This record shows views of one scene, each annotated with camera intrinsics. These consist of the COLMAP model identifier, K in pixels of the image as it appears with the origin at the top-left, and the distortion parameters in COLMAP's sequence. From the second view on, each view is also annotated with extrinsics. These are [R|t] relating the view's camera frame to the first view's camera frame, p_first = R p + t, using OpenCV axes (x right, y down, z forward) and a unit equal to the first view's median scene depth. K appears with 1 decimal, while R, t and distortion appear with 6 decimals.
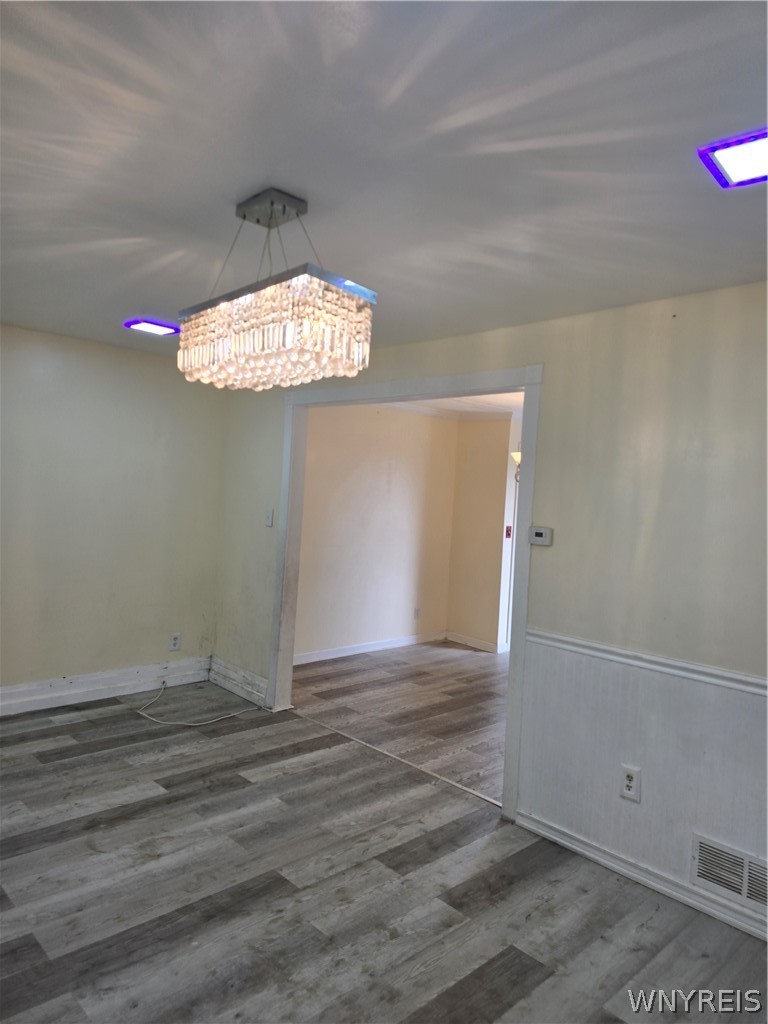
lens RADIAL K [[699.3, 0, 385.9], [0, 699.3, 504.6], [0, 0, 1]] dist [0.036610, -0.035119]
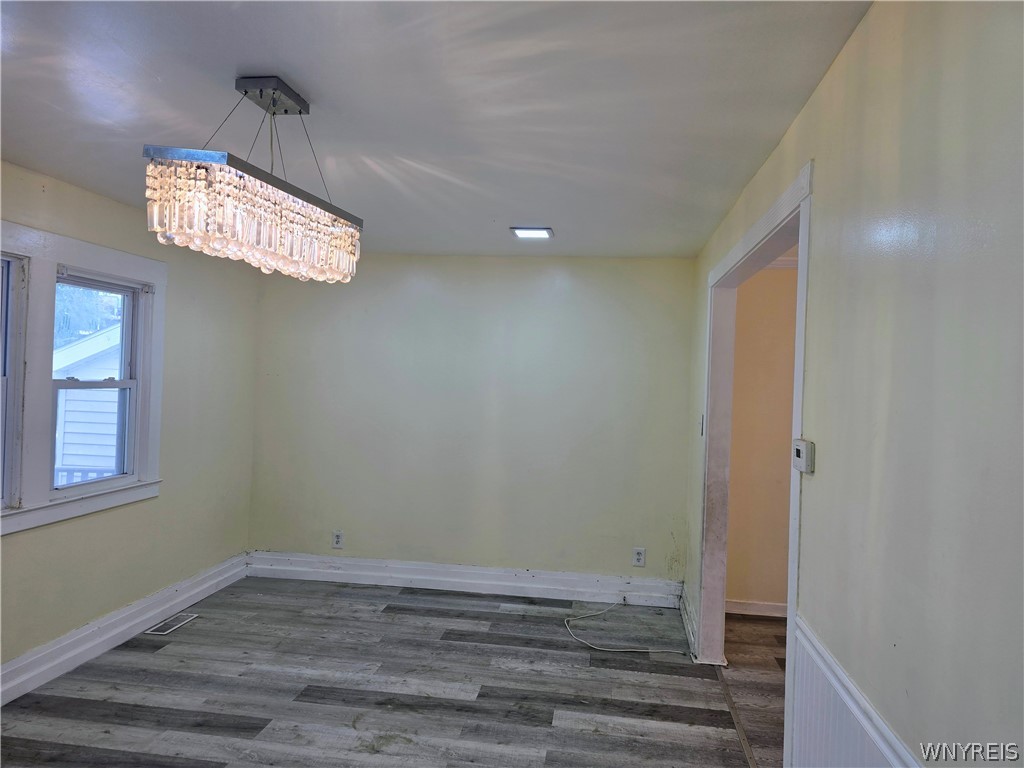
lens RADIAL K [[699.3, 0, 508.5], [0, 699.3, 389.5], [0, 0, 1]] dist [0.036610, -0.035119]
pose [[0.612927, -0.012297, -0.790044, 0.434297], [-0.016208, 0.999473, -0.028131, 0.001171], [0.789973, 0.030048, 0.612405, 0.367931]]
